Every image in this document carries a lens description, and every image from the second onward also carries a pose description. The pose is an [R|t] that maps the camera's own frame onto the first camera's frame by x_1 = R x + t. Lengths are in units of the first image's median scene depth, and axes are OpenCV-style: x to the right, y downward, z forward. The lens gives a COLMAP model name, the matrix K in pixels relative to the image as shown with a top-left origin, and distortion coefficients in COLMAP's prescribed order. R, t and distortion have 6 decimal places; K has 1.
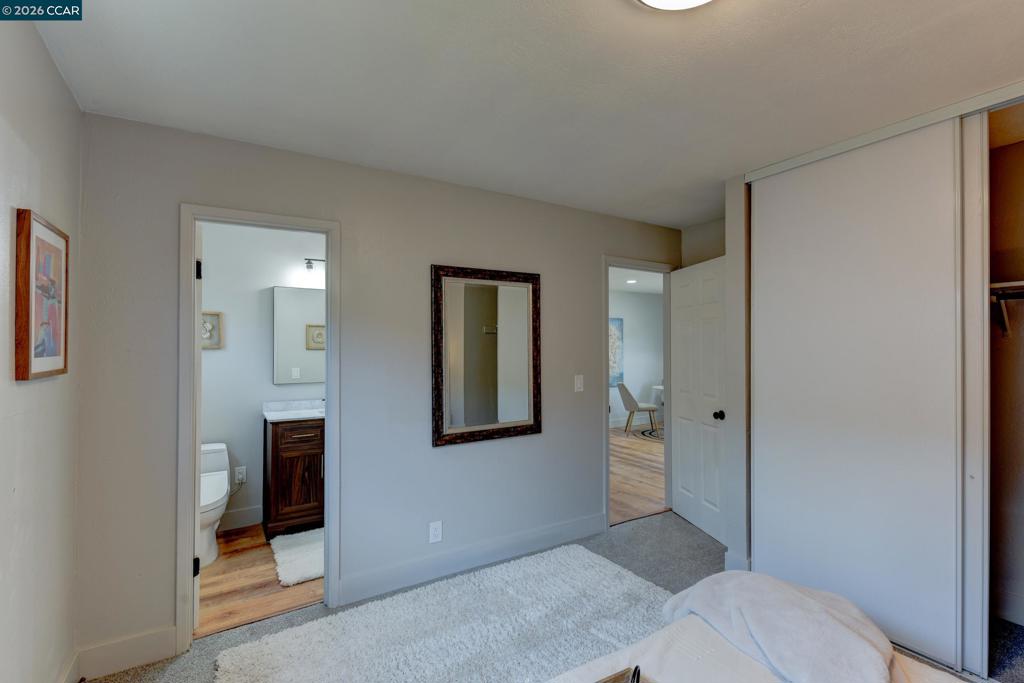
lens RADIAL K [[452.7, 0, 512.9], [0, 452.7, 349.0], [0, 0, 1]] dist [0.005638, -0.001058]
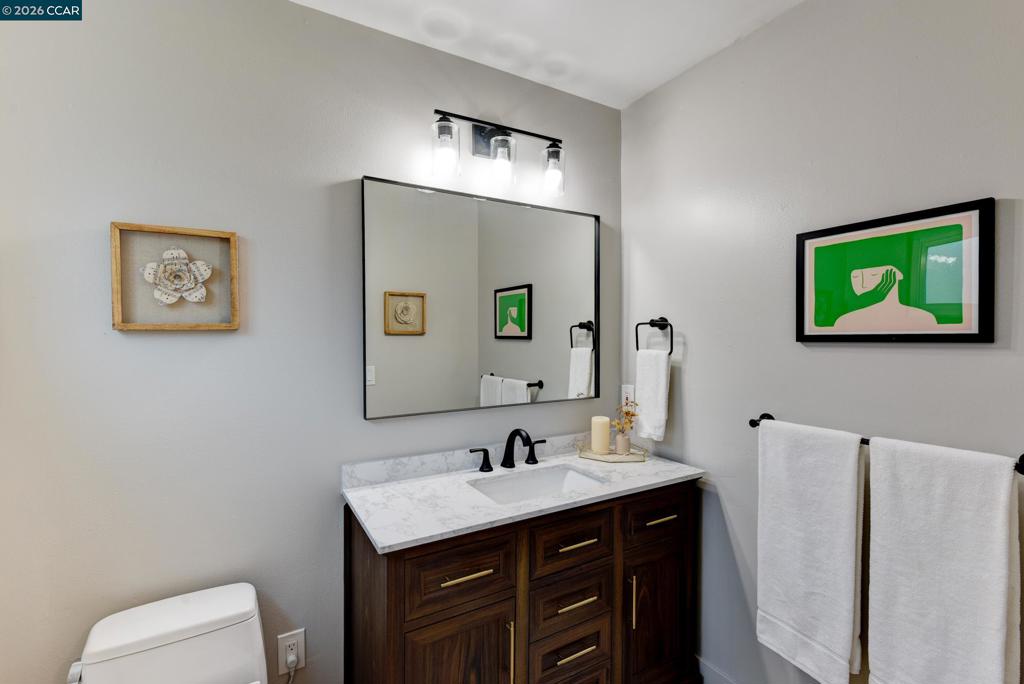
lens RADIAL K [[452.7, 0, 512.9], [0, 452.7, 346.1], [0, 0, 1]] dist [0.005638, -0.001058]
pose [[0.999049, -0.002531, -0.043530, -0.397273], [0.003672, 0.999651, 0.026168, 0.002386], [0.043448, -0.026303, 0.998709, 0.632065]]
